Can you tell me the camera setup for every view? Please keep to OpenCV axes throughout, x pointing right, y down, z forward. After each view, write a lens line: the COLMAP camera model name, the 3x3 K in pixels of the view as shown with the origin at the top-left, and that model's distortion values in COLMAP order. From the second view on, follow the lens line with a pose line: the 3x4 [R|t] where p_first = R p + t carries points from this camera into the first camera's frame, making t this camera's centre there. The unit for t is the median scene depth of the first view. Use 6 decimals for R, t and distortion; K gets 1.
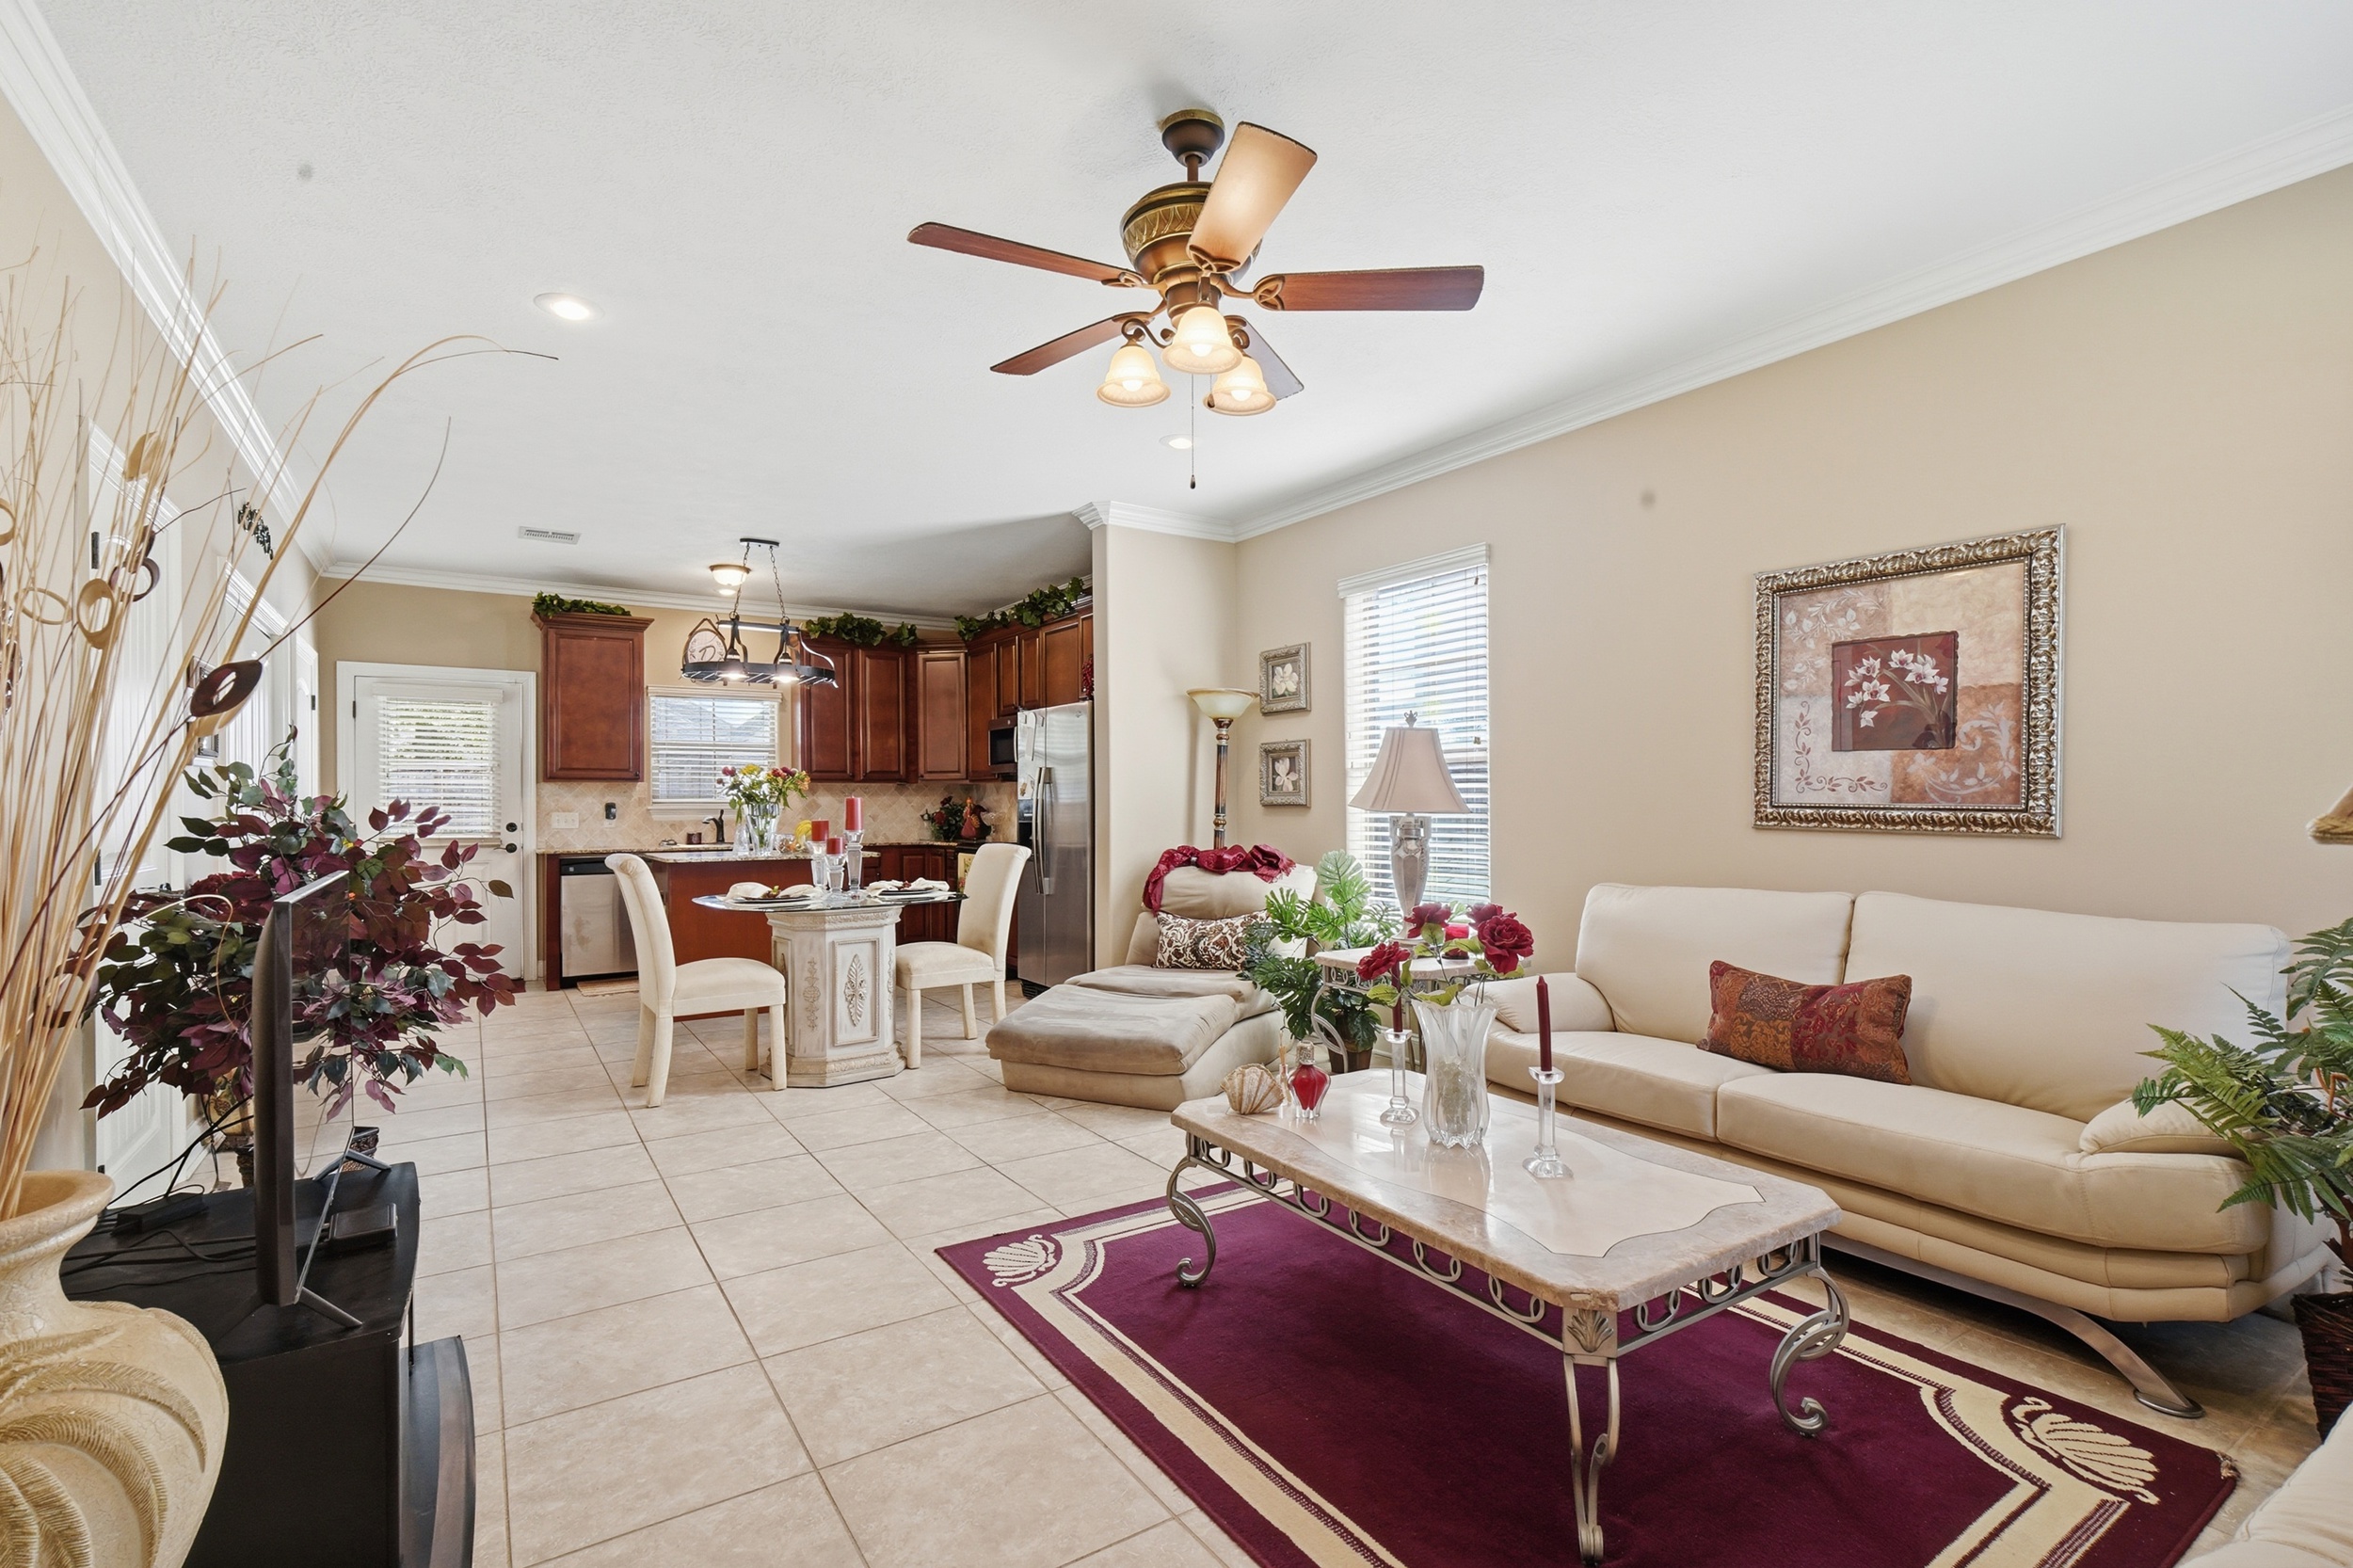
lens RADIAL K [[1072.5, 0, 1168.9], [0, 1072.5, 804.6], [0, 0, 1]] dist [0.001979, 0.001598]
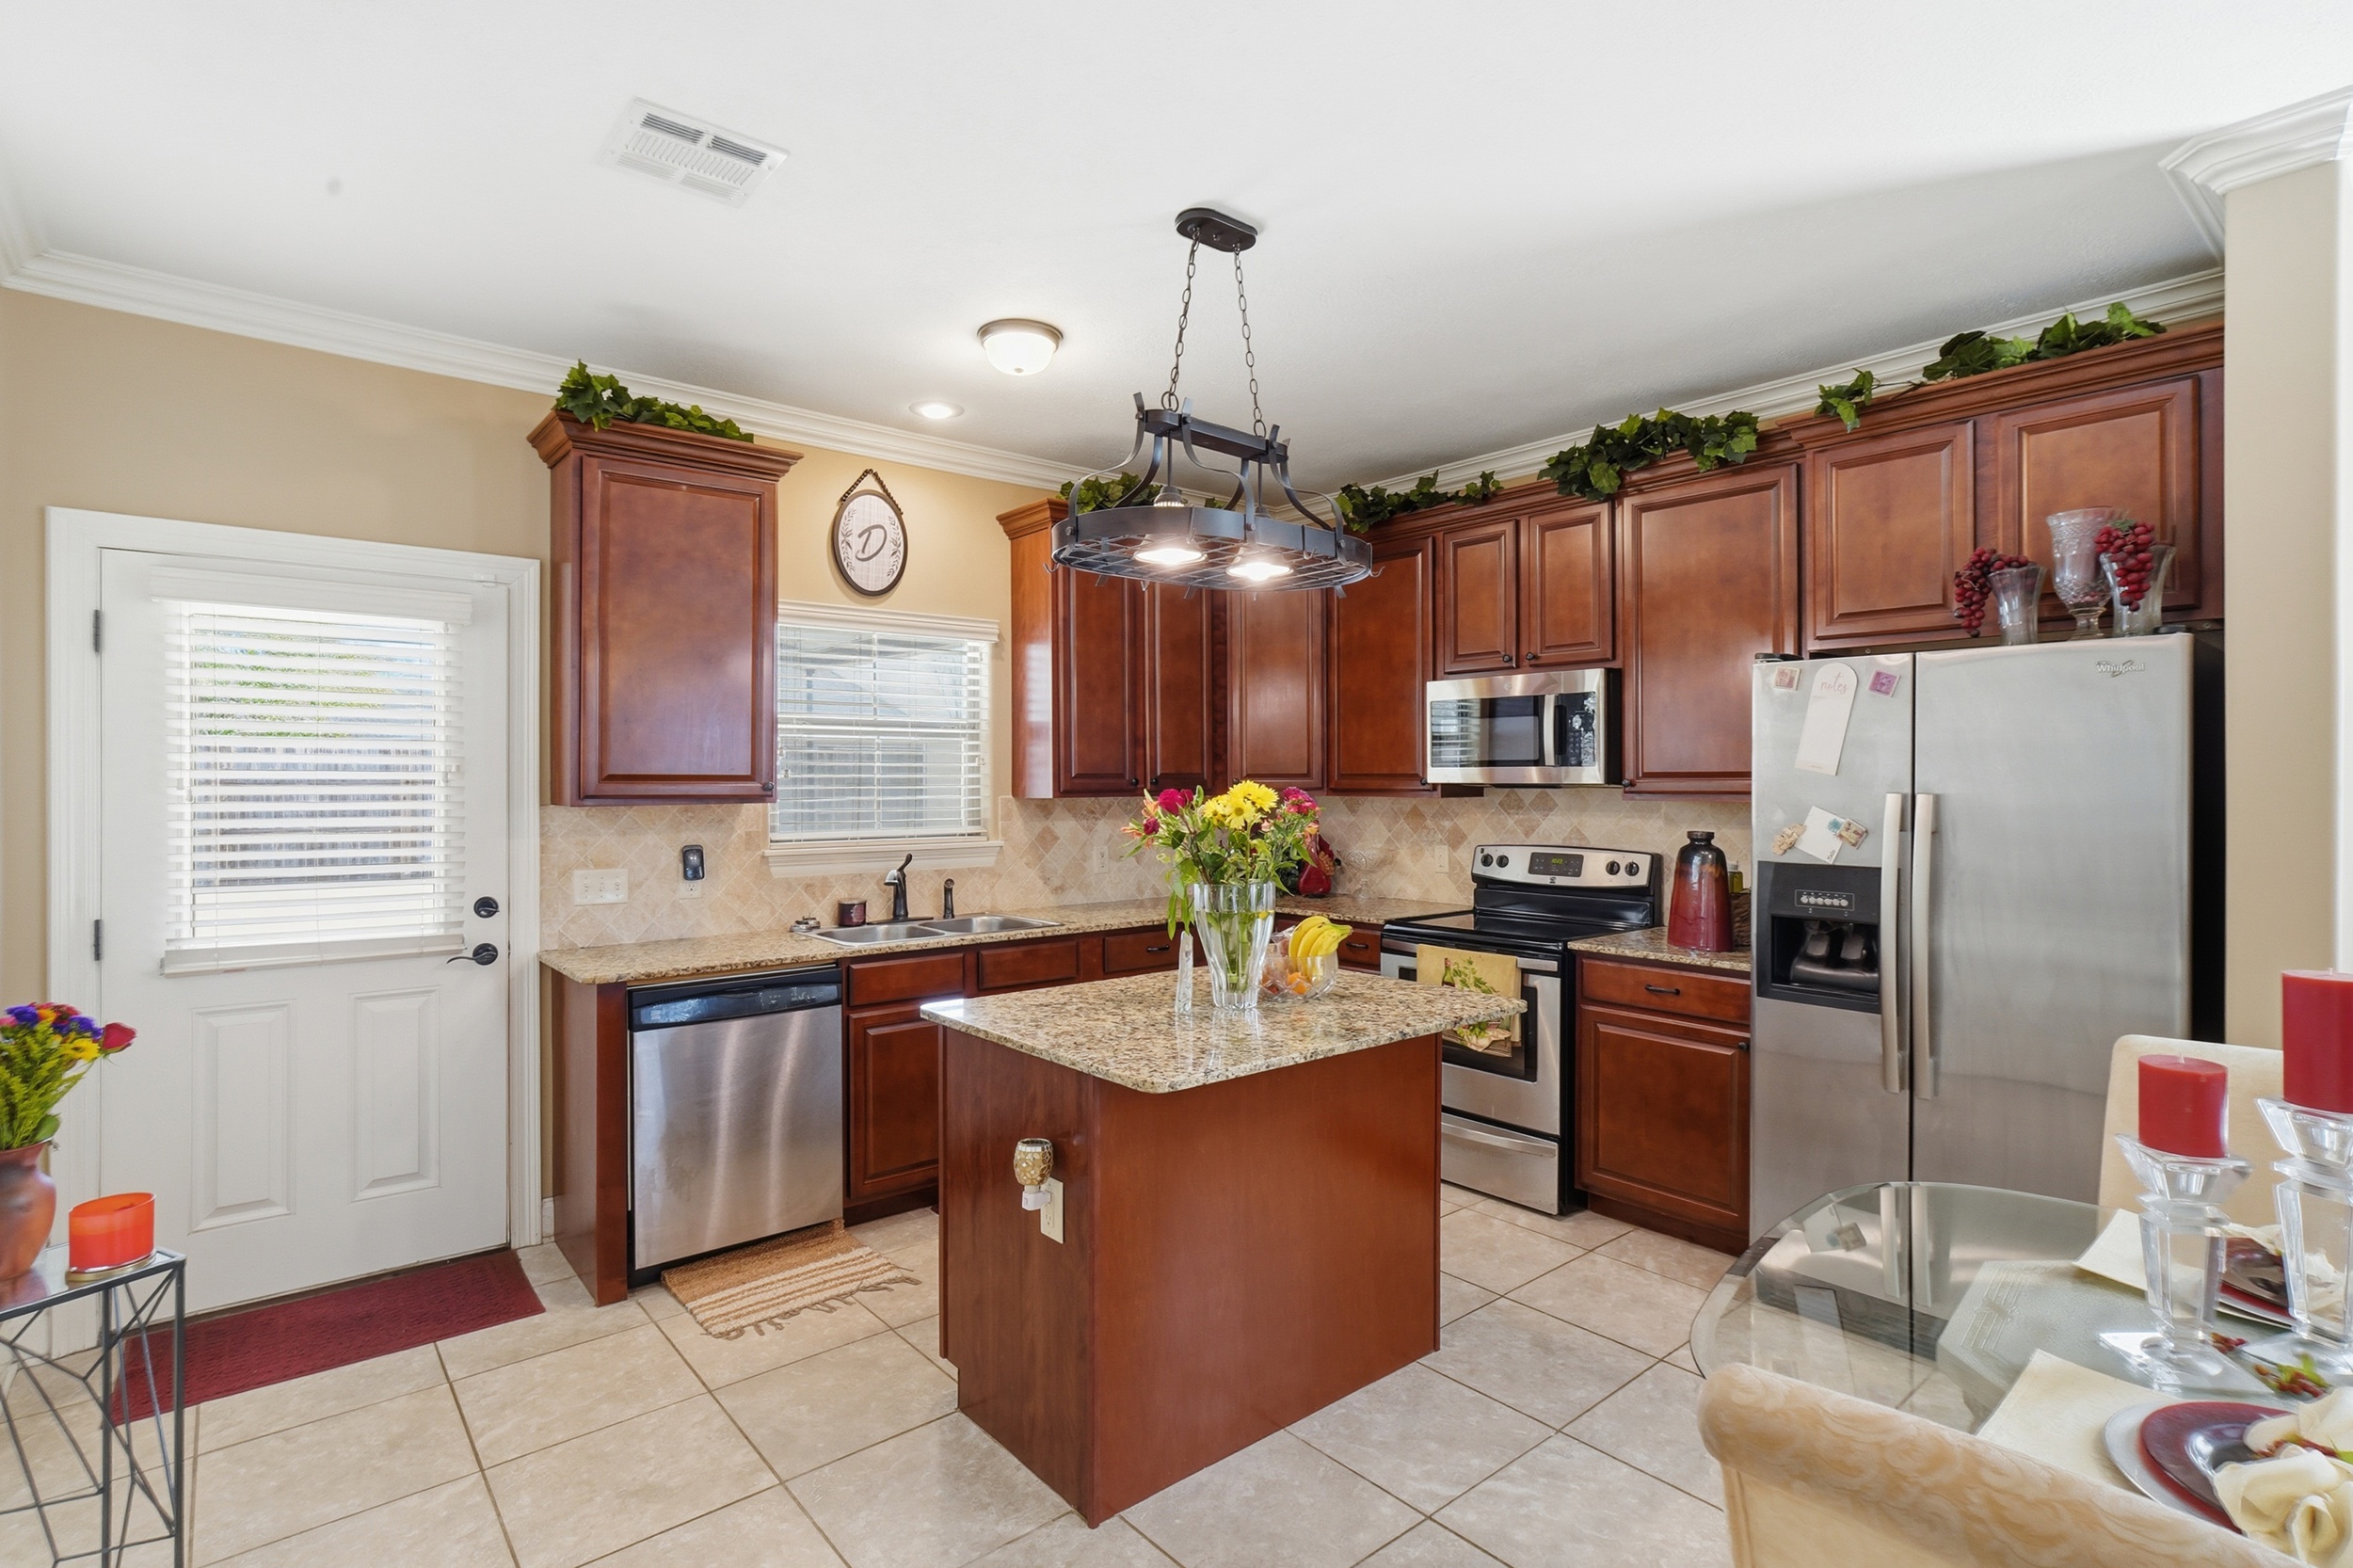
lens RADIAL K [[1134.8, 0, 1171.5], [0, 1134.8, 784.2], [0, 0, 1]] dist [-0.001484, 0.001132]
pose [[0.992652, 0.003837, 0.120947, -0.375599], [-0.004519, 0.999975, 0.005369, -0.032482], [-0.120924, -0.005876, 0.992644, 0.484558]]
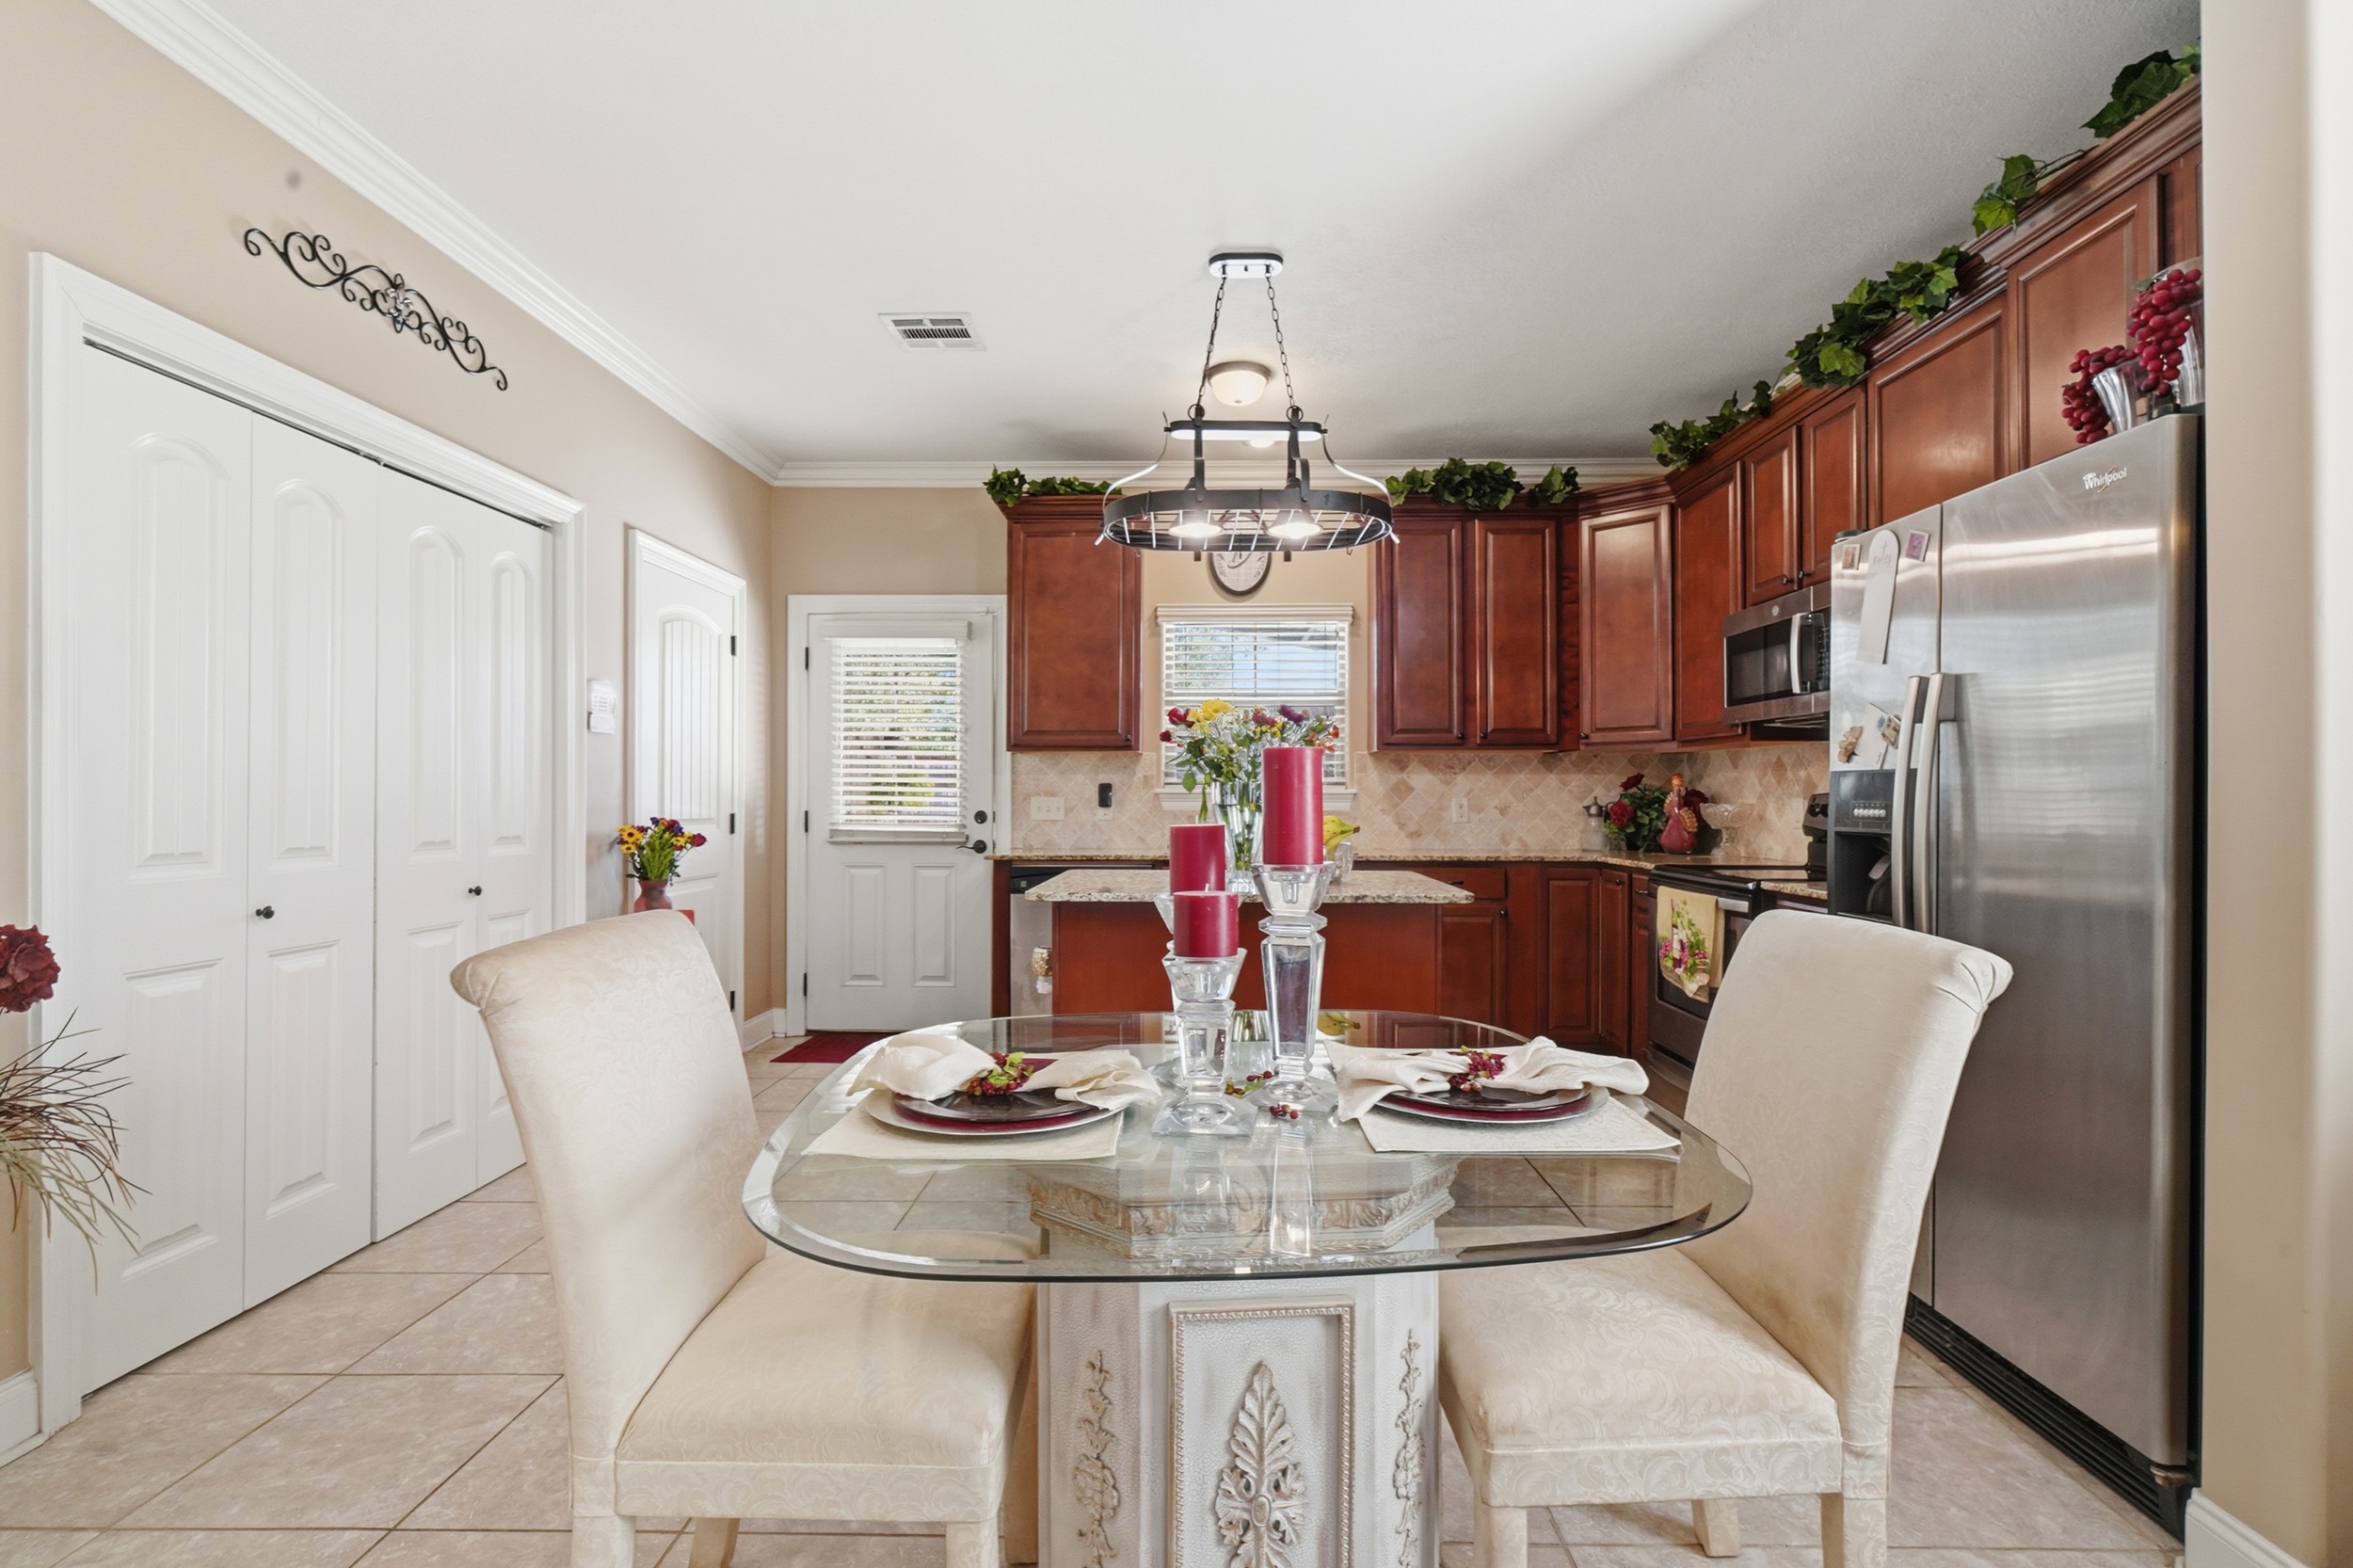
lens RADIAL K [[1072.5, 0, 1200.8], [0, 1072.5, 786.4], [0, 0, 1]] dist [0.001979, 0.001598]
pose [[0.833903, 0.002900, -0.551904, -0.100492], [-0.006517, 0.999968, -0.004592, 0.003197], [0.551873, 0.007426, 0.833895, 0.476929]]
